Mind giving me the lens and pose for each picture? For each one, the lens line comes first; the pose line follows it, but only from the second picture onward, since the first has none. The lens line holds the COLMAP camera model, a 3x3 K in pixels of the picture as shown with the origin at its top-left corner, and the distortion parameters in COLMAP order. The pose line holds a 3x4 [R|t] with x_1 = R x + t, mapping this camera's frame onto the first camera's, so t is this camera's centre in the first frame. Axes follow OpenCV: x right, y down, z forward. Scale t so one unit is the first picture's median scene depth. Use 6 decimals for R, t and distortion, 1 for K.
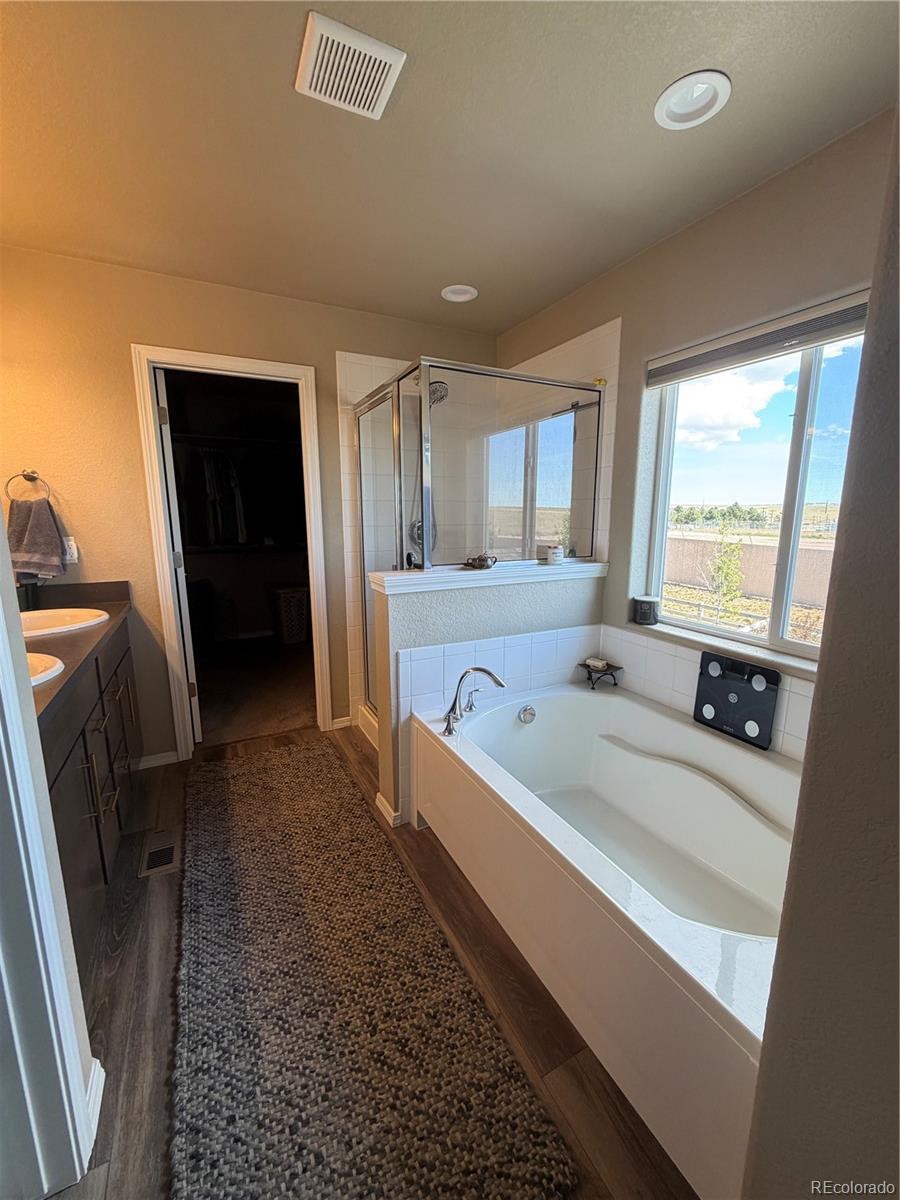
lens RADIAL K [[478.7, 0, 450.0], [0, 478.7, 600.0], [0, 0, 1]] dist [0.000645, 0.000652]
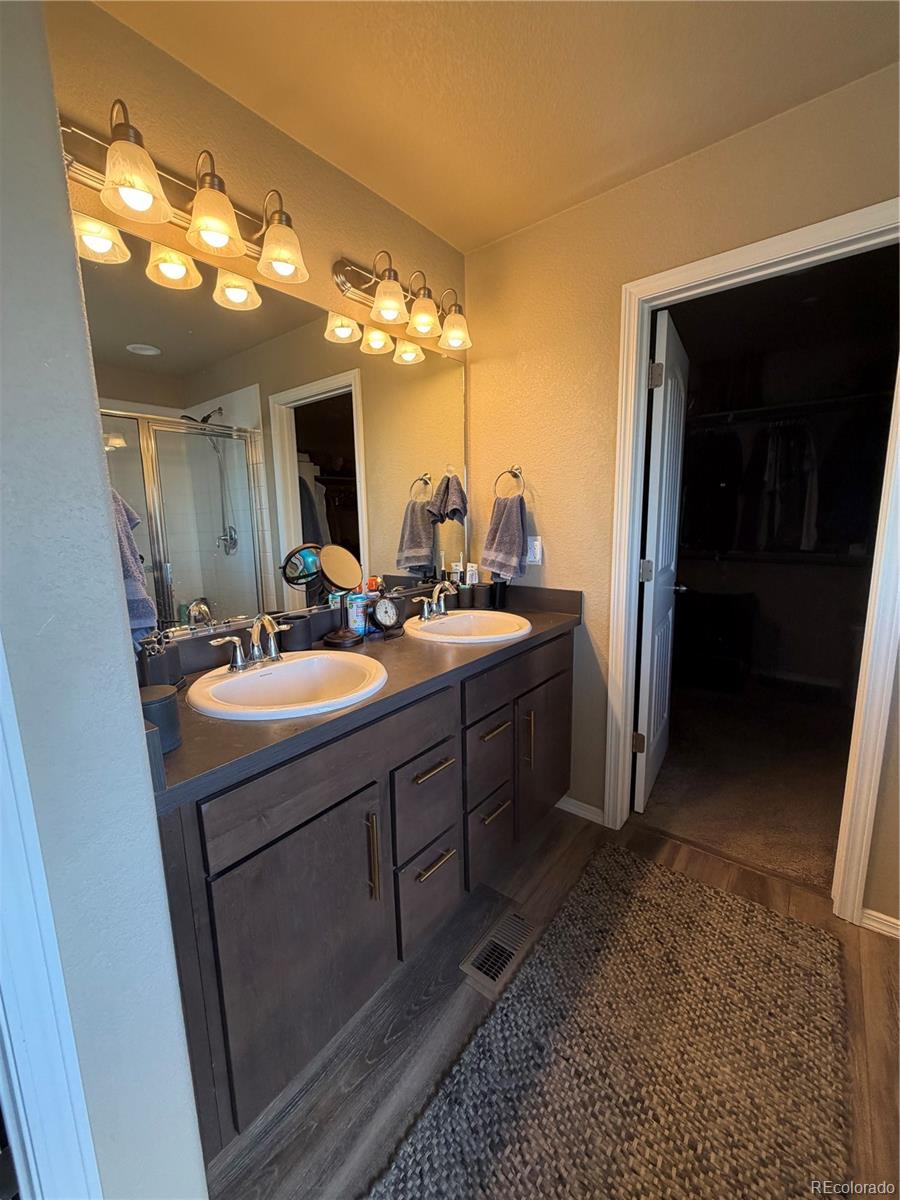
lens RADIAL K [[476.9, 0, 453.7], [0, 476.9, 597.0], [0, 0, 1]] dist [0.001489, -0.000592]
pose [[0.418367, 0.147628, -0.896200, -0.025576], [-0.148033, 0.984592, 0.093083, -0.072465], [0.896134, 0.093725, 0.433775, 0.435346]]
